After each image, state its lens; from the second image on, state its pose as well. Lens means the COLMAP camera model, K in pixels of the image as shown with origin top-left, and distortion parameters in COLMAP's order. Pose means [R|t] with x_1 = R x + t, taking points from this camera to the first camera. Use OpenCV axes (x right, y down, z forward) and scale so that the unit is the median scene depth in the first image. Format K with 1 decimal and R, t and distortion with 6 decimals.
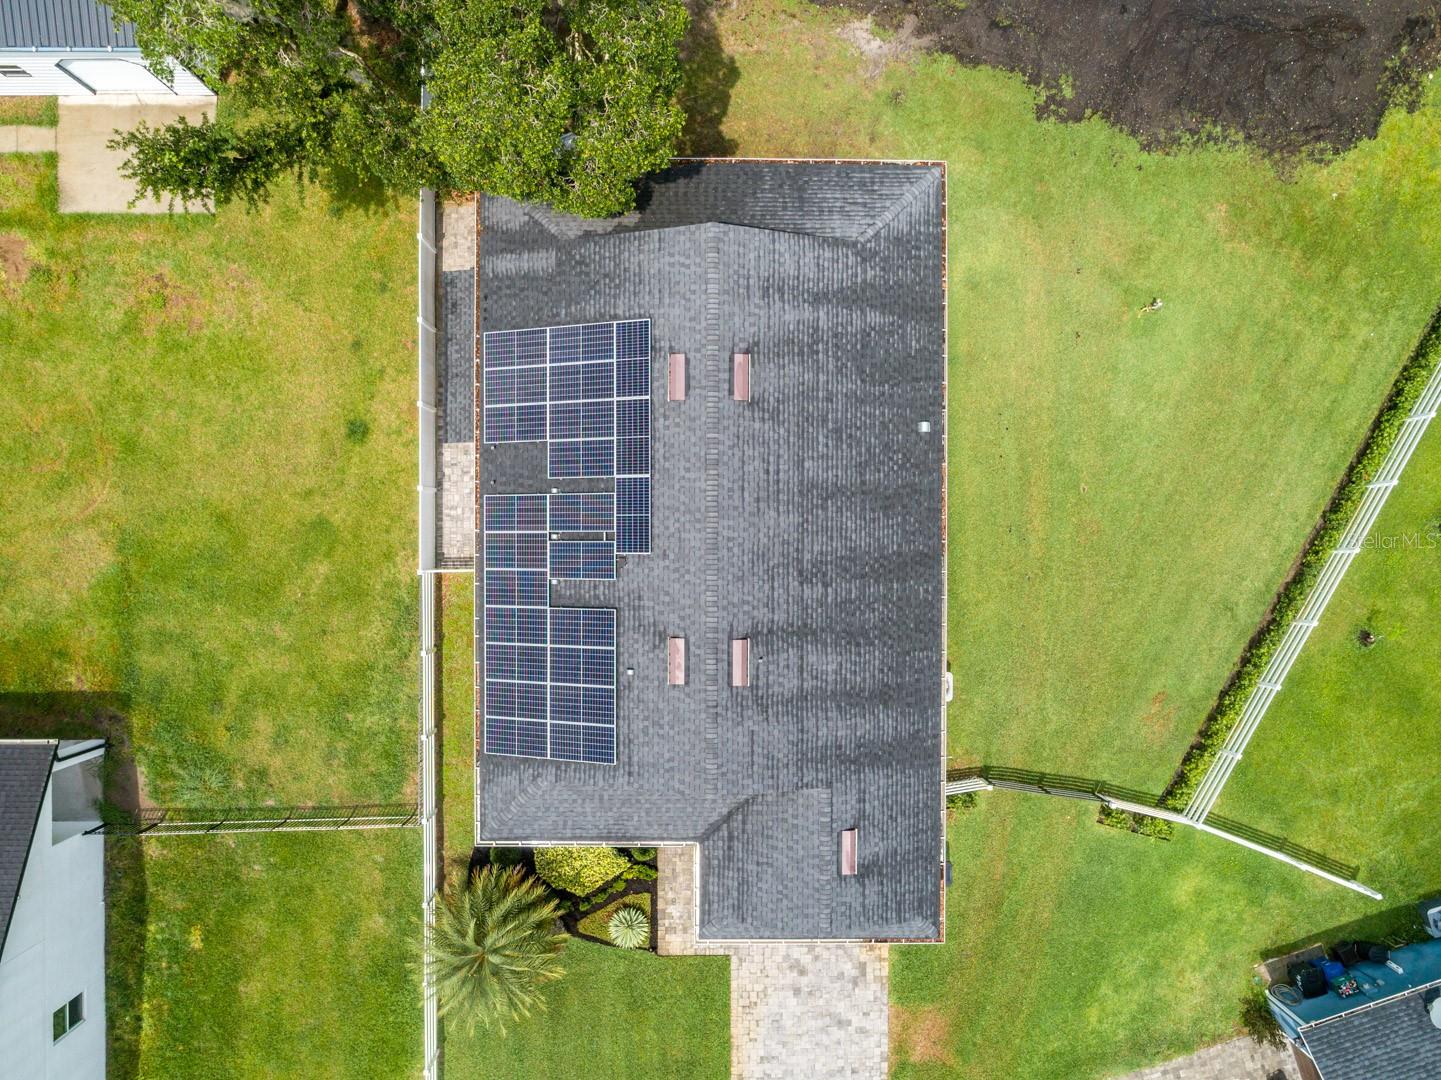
lens RADIAL K [[1084.2, 0, 716.5], [0, 1084.2, 543.5], [0, 0, 1]] dist [-0.023637, 0.008371]
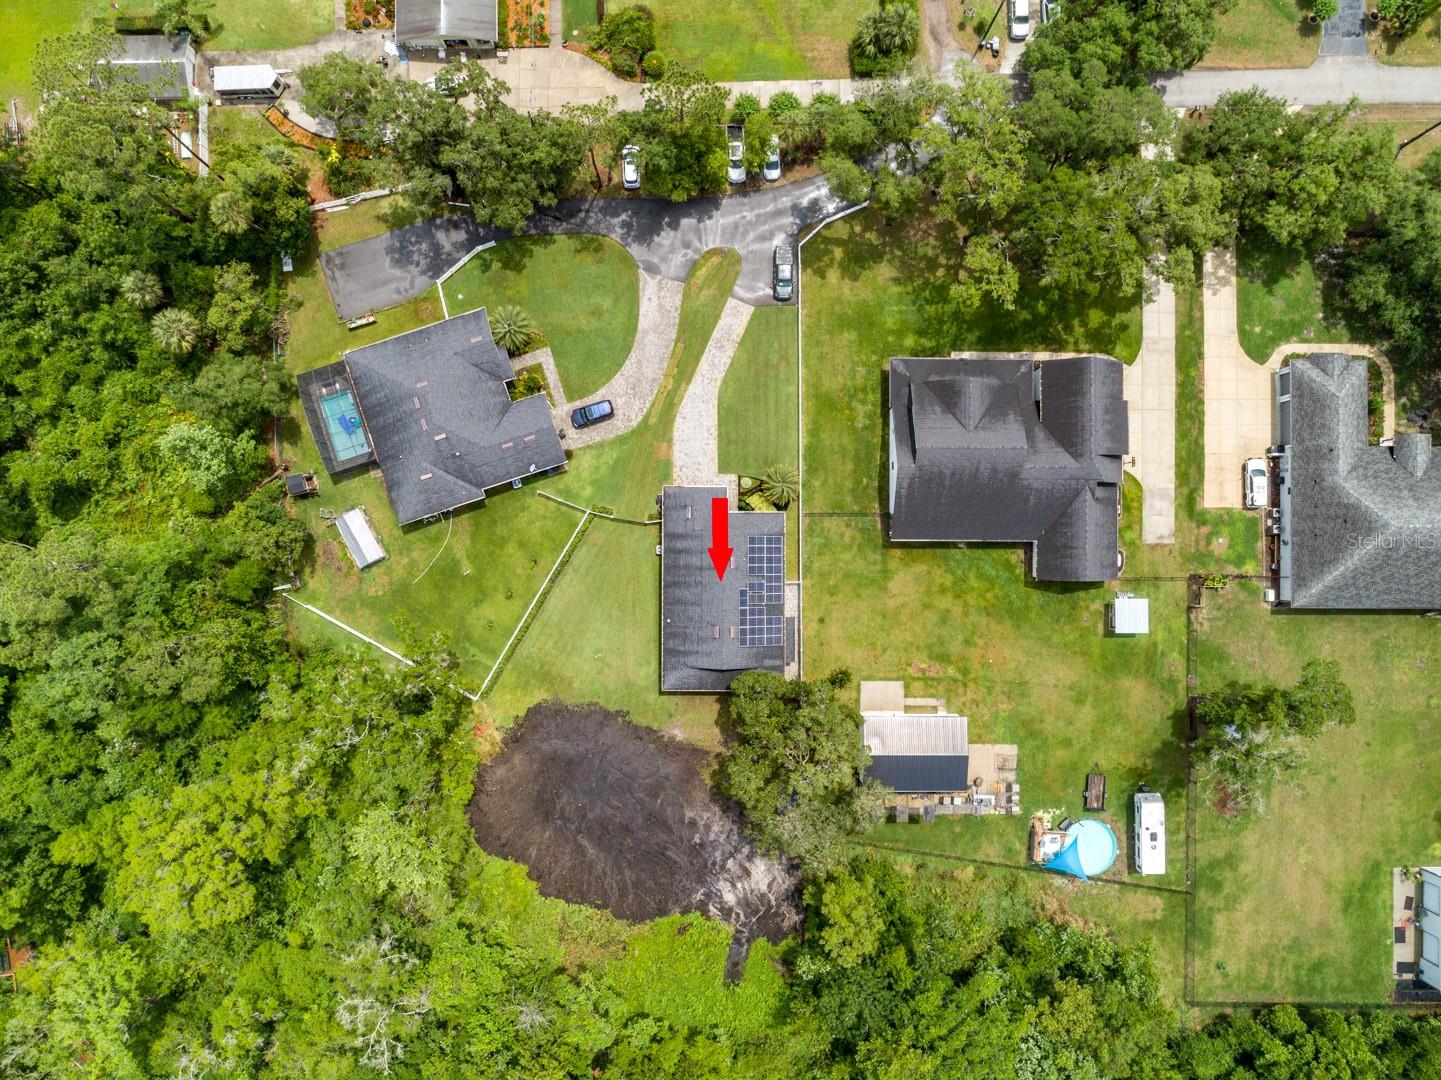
lens RADIAL K [[1079.2, 0, 720.5], [0, 1079.2, 540.0], [0, 0, 1]] dist [-0.023470, 0.007899]
pose [[-0.999708, -0.000178, -0.024150, 0.089297], [0.000083, -0.999992, 0.003931, 0.148242], [-0.024150, 0.003928, 0.999701, -2.560663]]
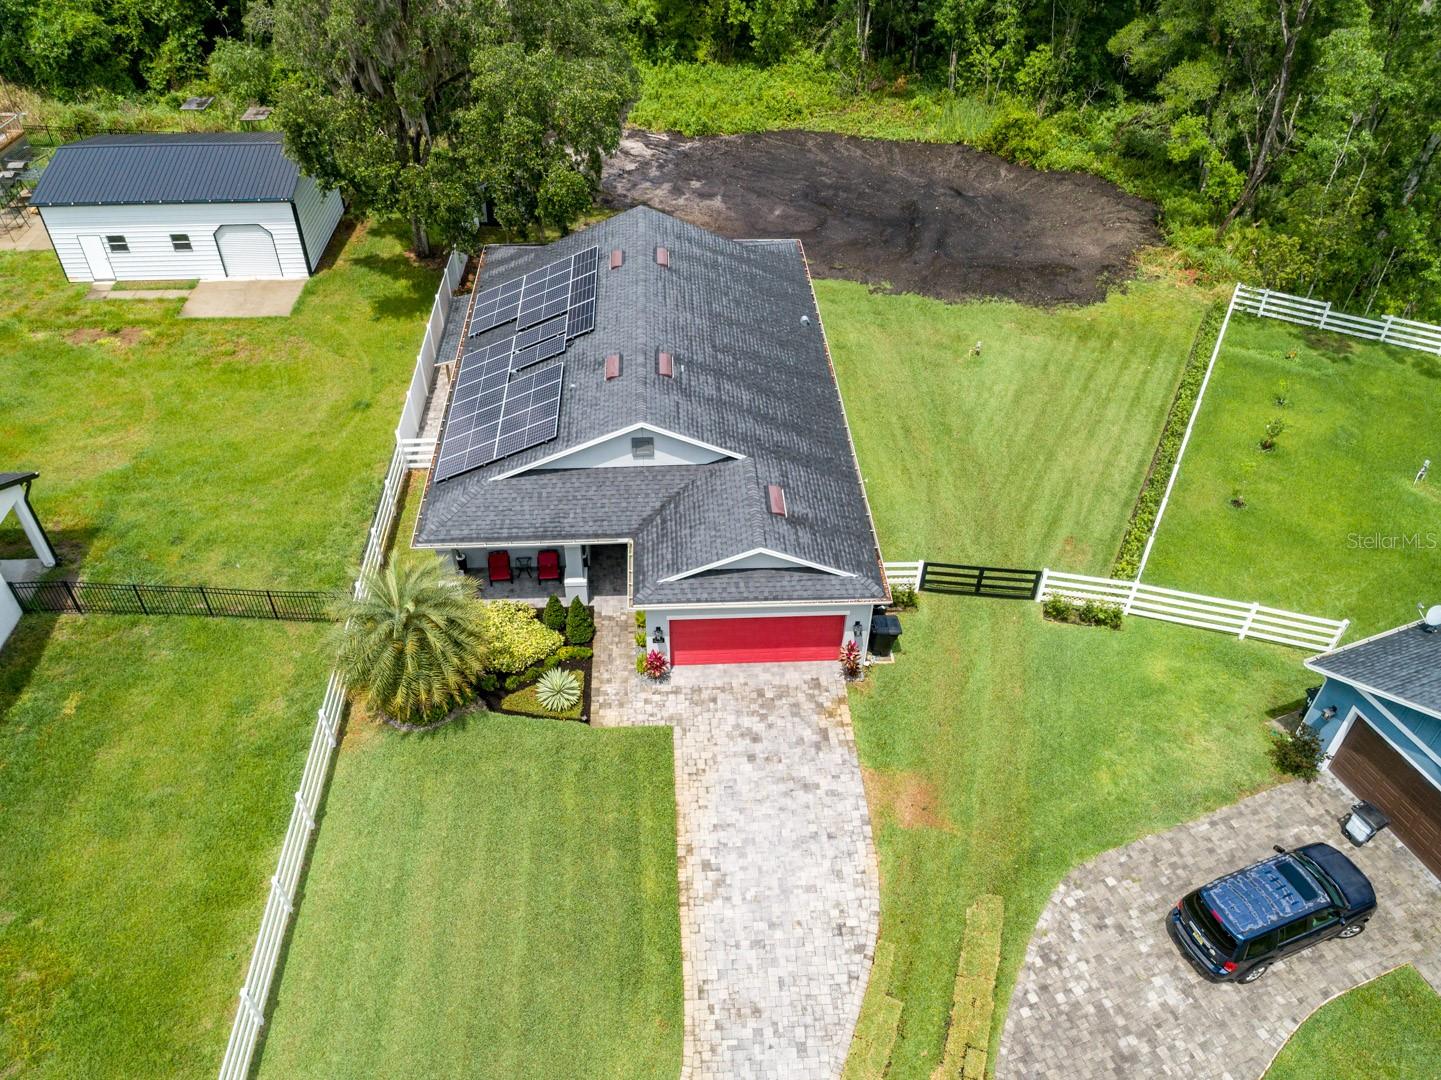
lens RADIAL K [[1084.2, 0, 716.5], [0, 1084.2, 543.5], [0, 0, 1]] dist [-0.023637, 0.008371]
pose [[0.998453, -0.038435, 0.040176, 0.018761], [0.055517, 0.649787, -0.758086, 0.955588], [0.003032, 0.759144, 0.650915, 0.311061]]
